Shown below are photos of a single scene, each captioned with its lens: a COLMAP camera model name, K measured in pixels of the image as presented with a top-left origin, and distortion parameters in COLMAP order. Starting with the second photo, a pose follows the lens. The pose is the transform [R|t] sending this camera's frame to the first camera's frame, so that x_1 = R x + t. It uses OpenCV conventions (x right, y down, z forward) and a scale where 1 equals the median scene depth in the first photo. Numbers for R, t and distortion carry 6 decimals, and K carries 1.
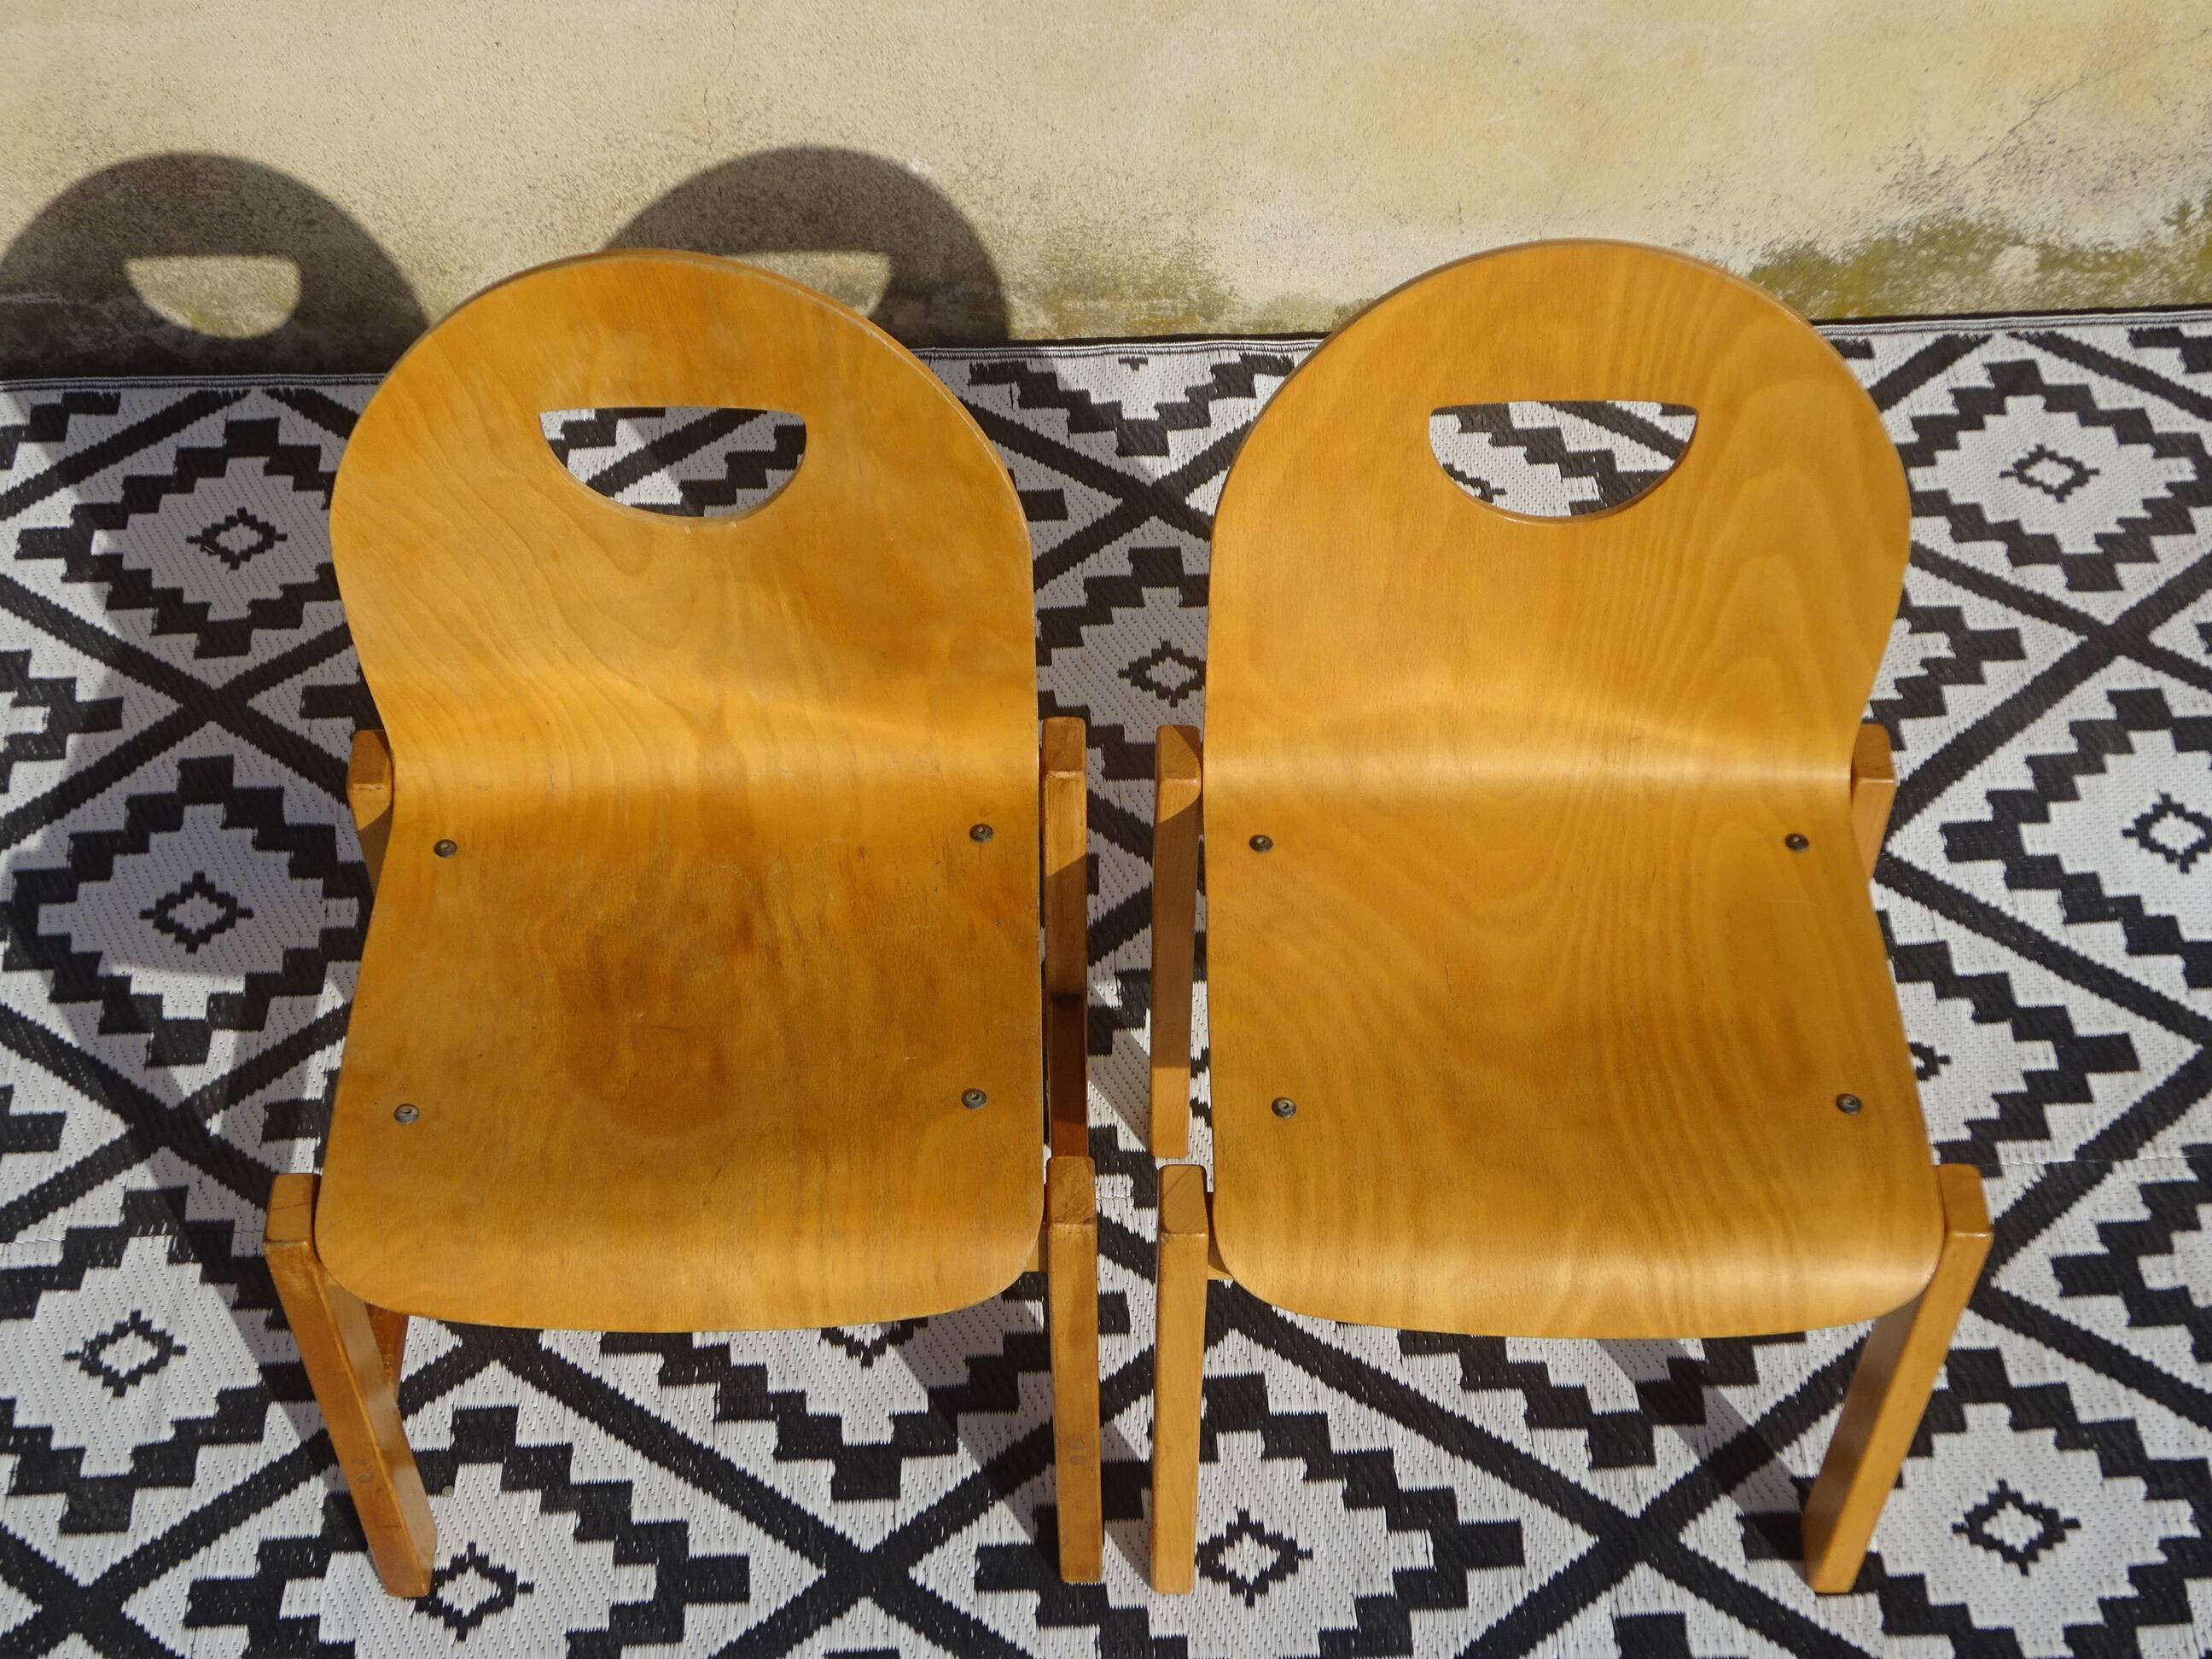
lens RADIAL K [[3207.9, 0, 1118.9], [0, 3207.9, 823.4], [0, 0, 1]] dist [0.031703, 0.000000]
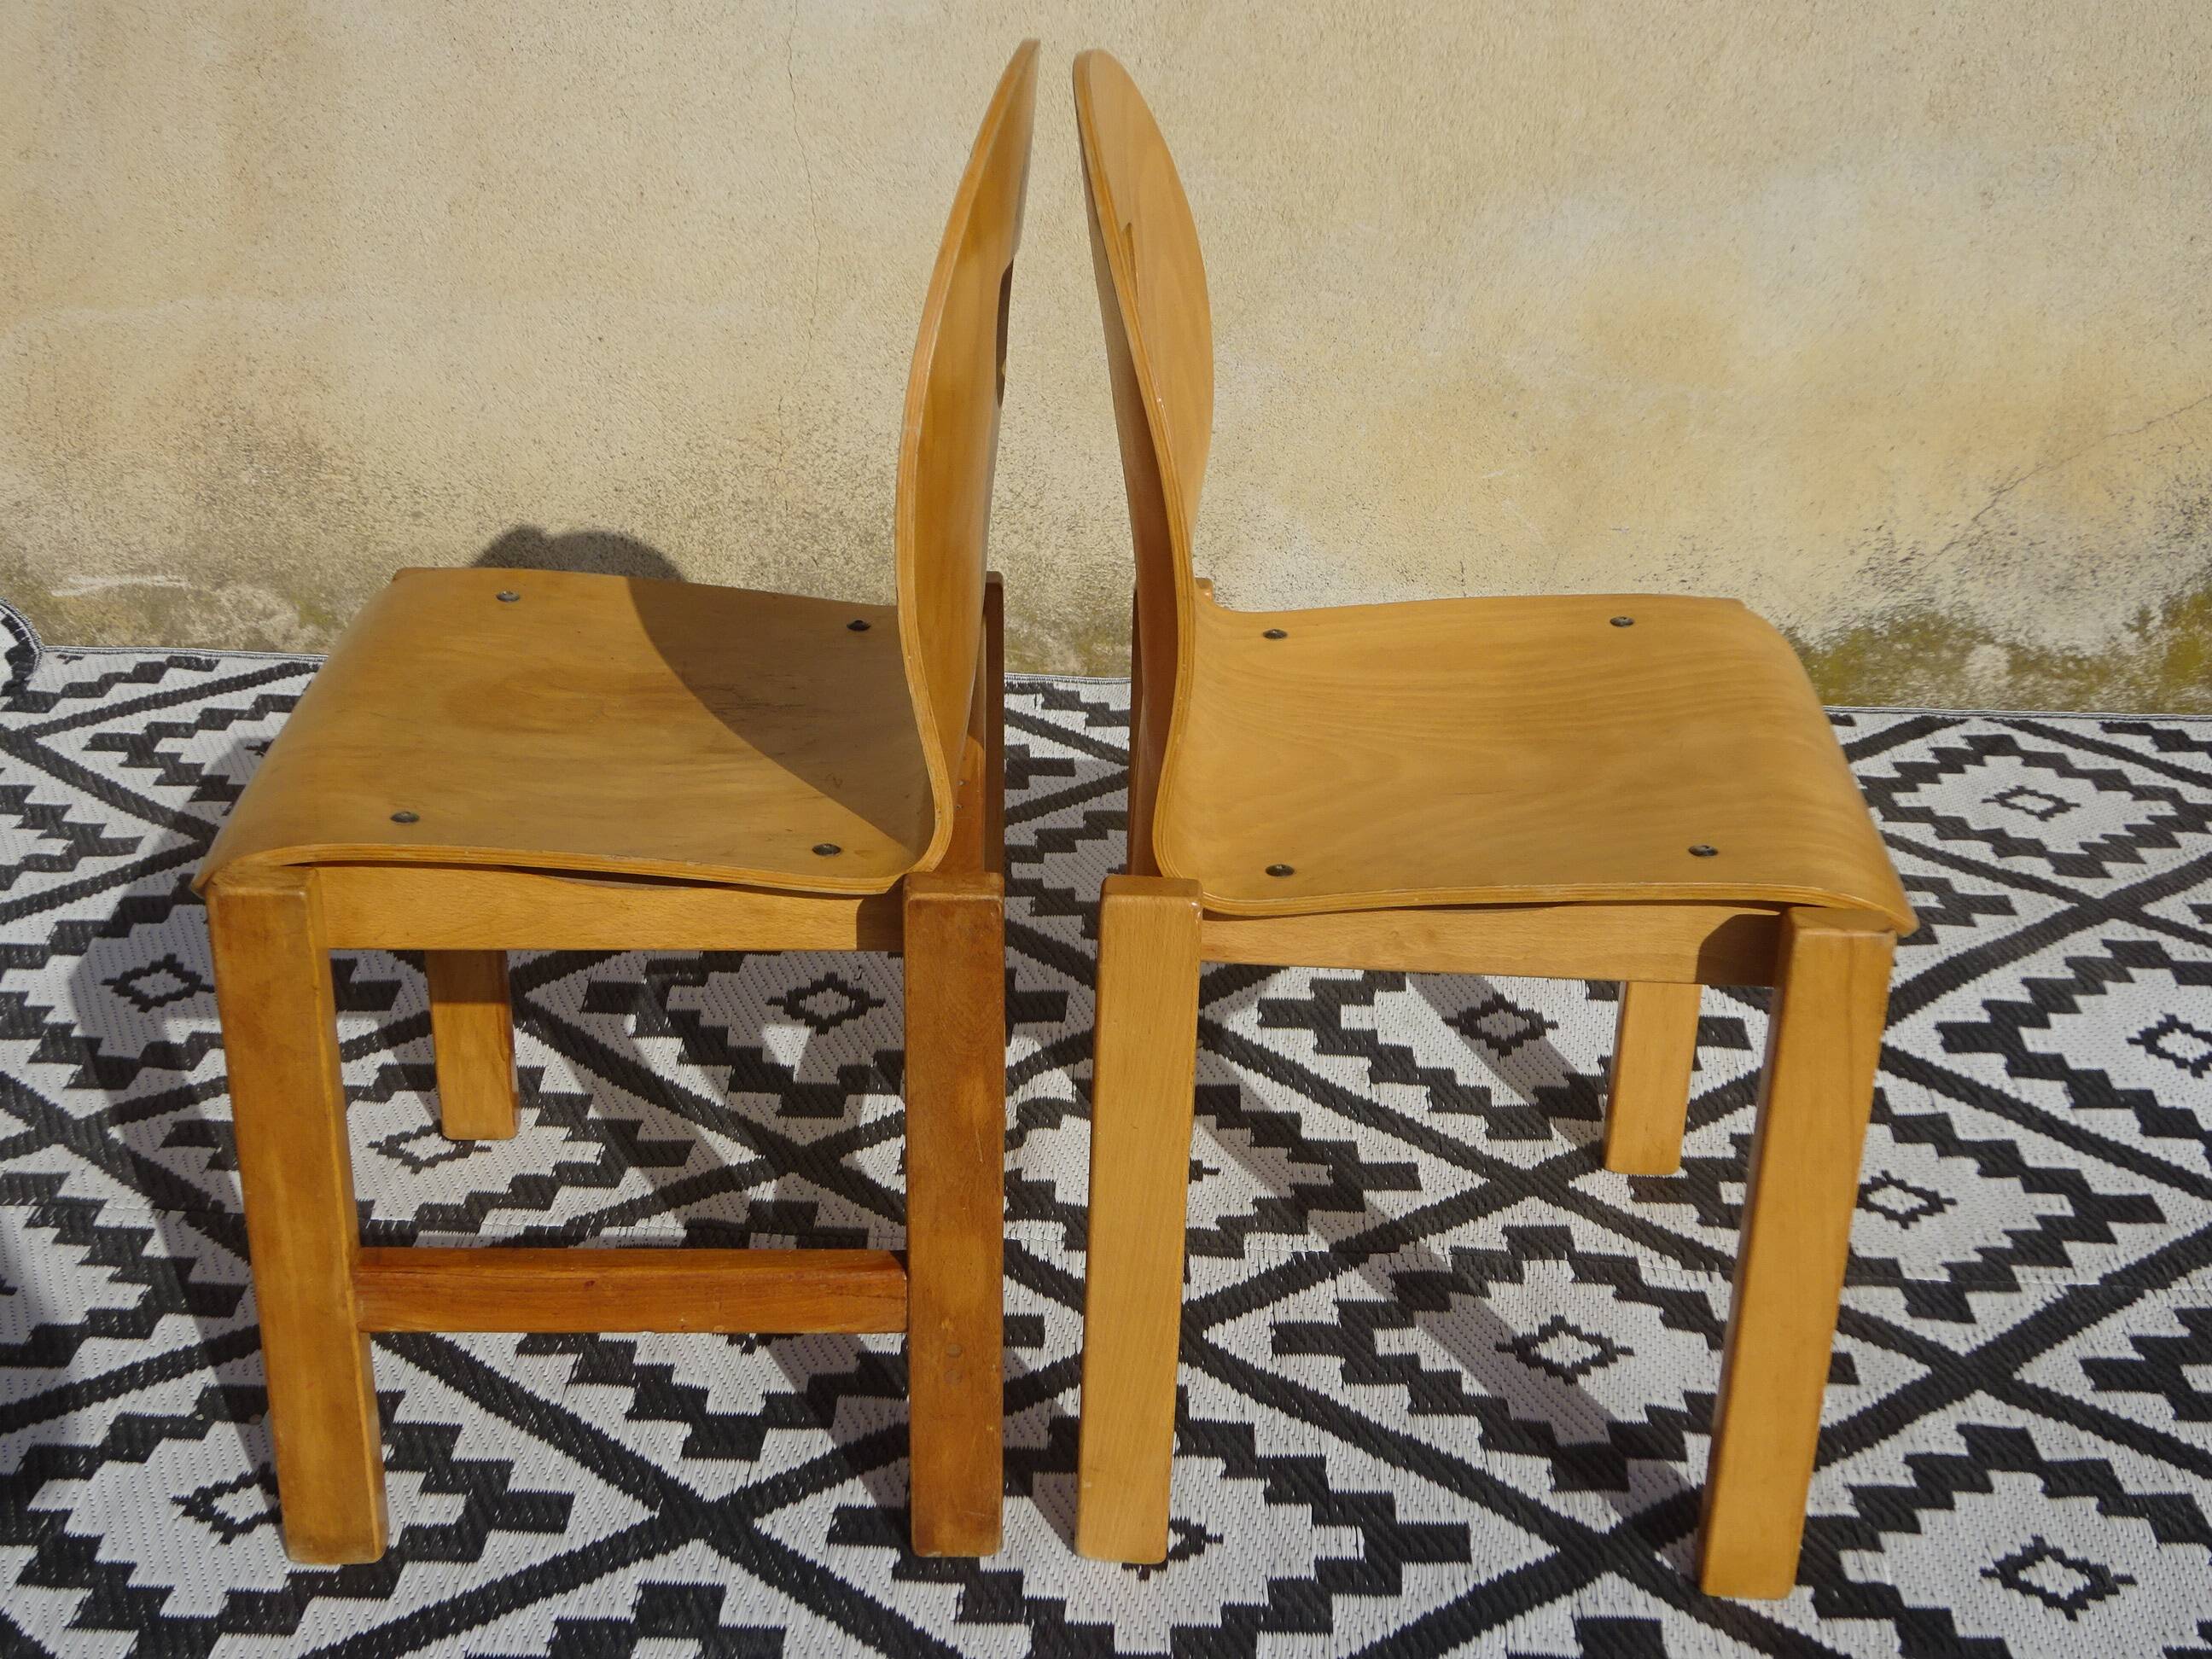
lens RADIAL K [[2685.4, 0, 1115.1], [0, 2685.4, 838.8], [0, 0, 1]] dist [0.025479, 0.000000]
pose [[0.996683, 0.053510, -0.061321, 0.056393], [-0.073677, 0.913317, -0.400529, 0.297786], [0.034574, 0.403718, 0.914230, 0.230075]]
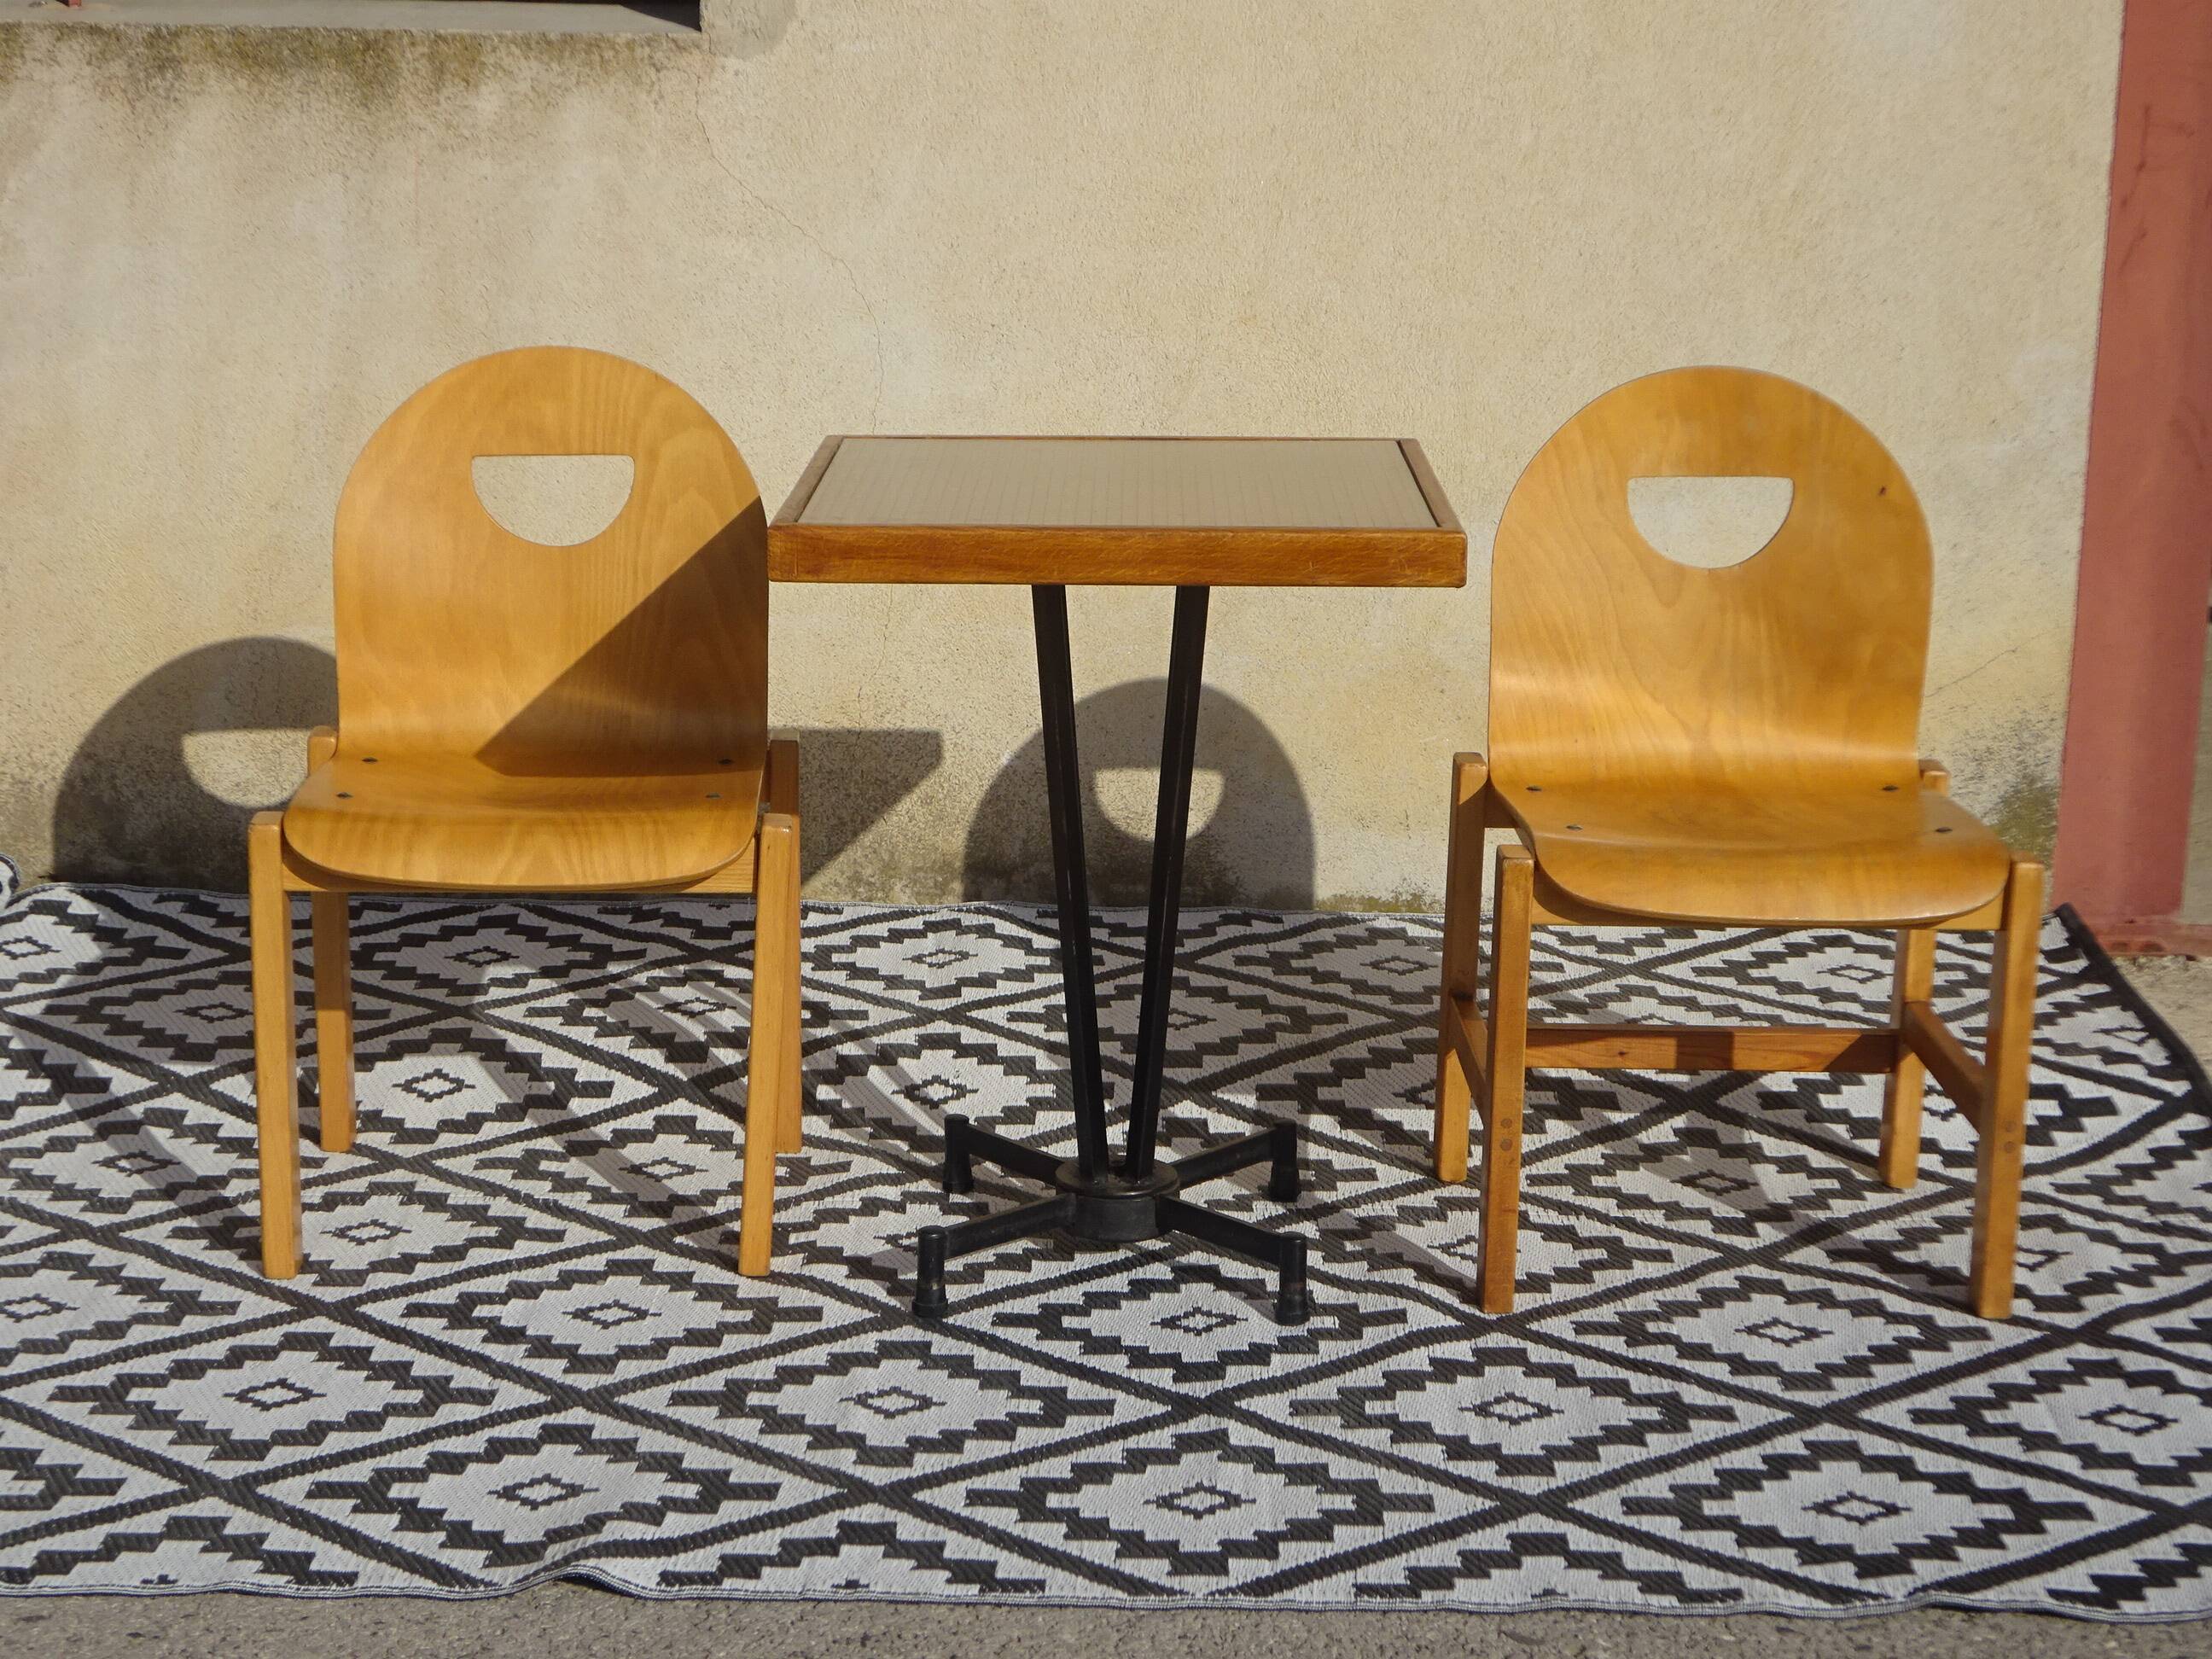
lens RADIAL K [[3781.6, 0, 1113.3], [0, 3781.6, 846.1], [0, 0, 1]] dist [0.043899, 0.000000]
pose [[0.998801, 0.024578, -0.042331, 0.057010], [-0.044312, 0.821421, -0.568598, 0.820451], [0.020797, 0.569793, 0.821525, -0.336598]]
